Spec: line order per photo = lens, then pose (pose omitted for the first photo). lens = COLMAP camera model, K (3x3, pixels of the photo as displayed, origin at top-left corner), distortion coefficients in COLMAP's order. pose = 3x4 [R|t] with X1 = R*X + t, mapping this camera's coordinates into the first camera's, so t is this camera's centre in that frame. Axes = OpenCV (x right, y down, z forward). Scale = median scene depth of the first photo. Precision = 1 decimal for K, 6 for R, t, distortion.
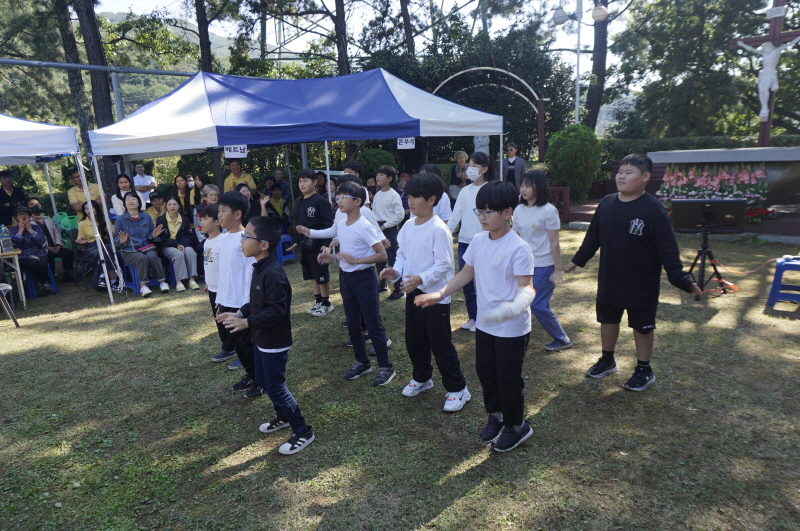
lens RADIAL K [[534.6, 0, 400.0], [0, 534.6, 265.5], [0, 0, 1]] dist [-0.028556, 0.003581]
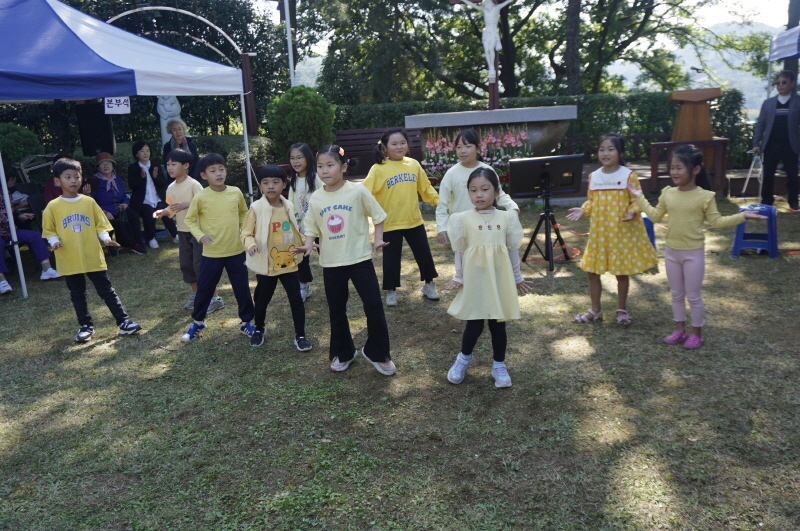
lens RADIAL K [[681.3, 0, 400.0], [0, 681.3, 265.5], [0, 0, 1]] dist [-0.004663, -0.007962]
pose [[0.835922, -0.126870, 0.533983, -0.170700], [0.135824, 0.990473, 0.022703, -0.001754], [-0.531776, 0.053550, 0.845190, 0.101729]]
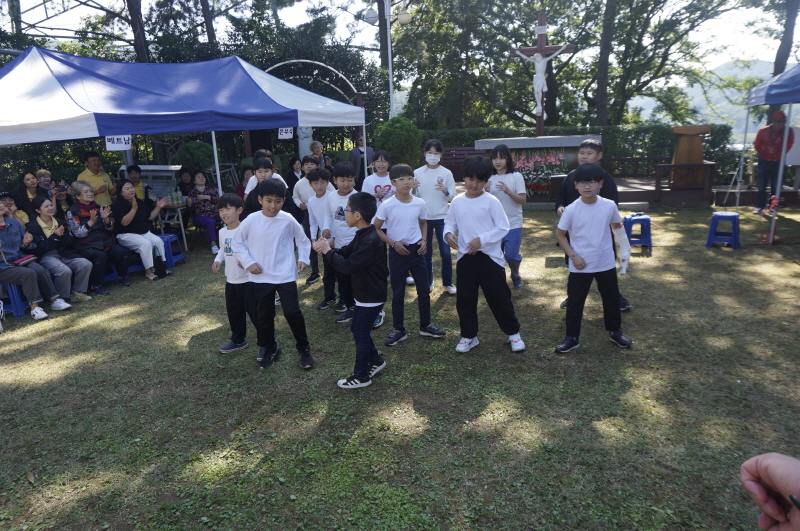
lens RADIAL K [[534.6, 0, 400.0], [0, 534.6, 265.5], [0, 0, 1]] dist [-0.028556, 0.003581]
pose [[0.891337, -0.107412, 0.440433, -0.262385], [0.101226, 0.994153, 0.037593, 0.002532], [-0.441895, 0.011075, 0.896998, 0.007177]]
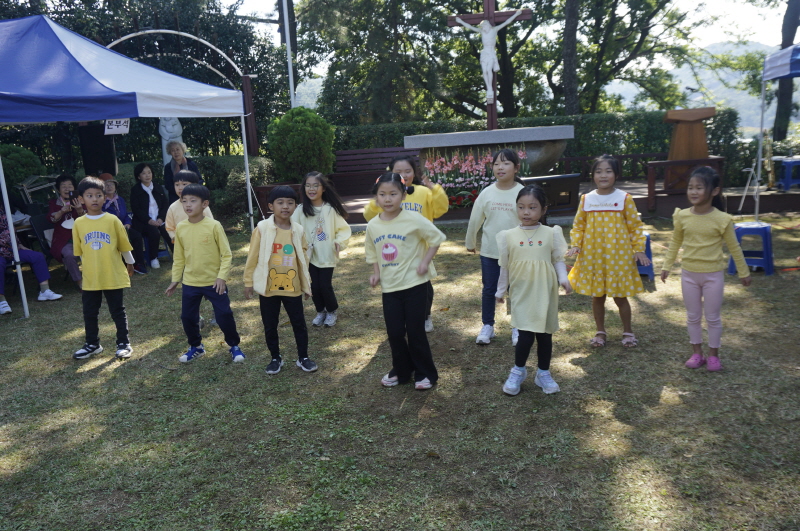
lens RADIAL K [[681.3, 0, 400.0], [0, 681.3, 265.5], [0, 0, 1]] dist [-0.007572, -0.005970]
pose [[0.835959, -0.115826, 0.536430, -0.172060], [0.140283, 0.990100, -0.004829, -0.001601], [-0.530560, 0.079289, 0.843931, 0.096127]]
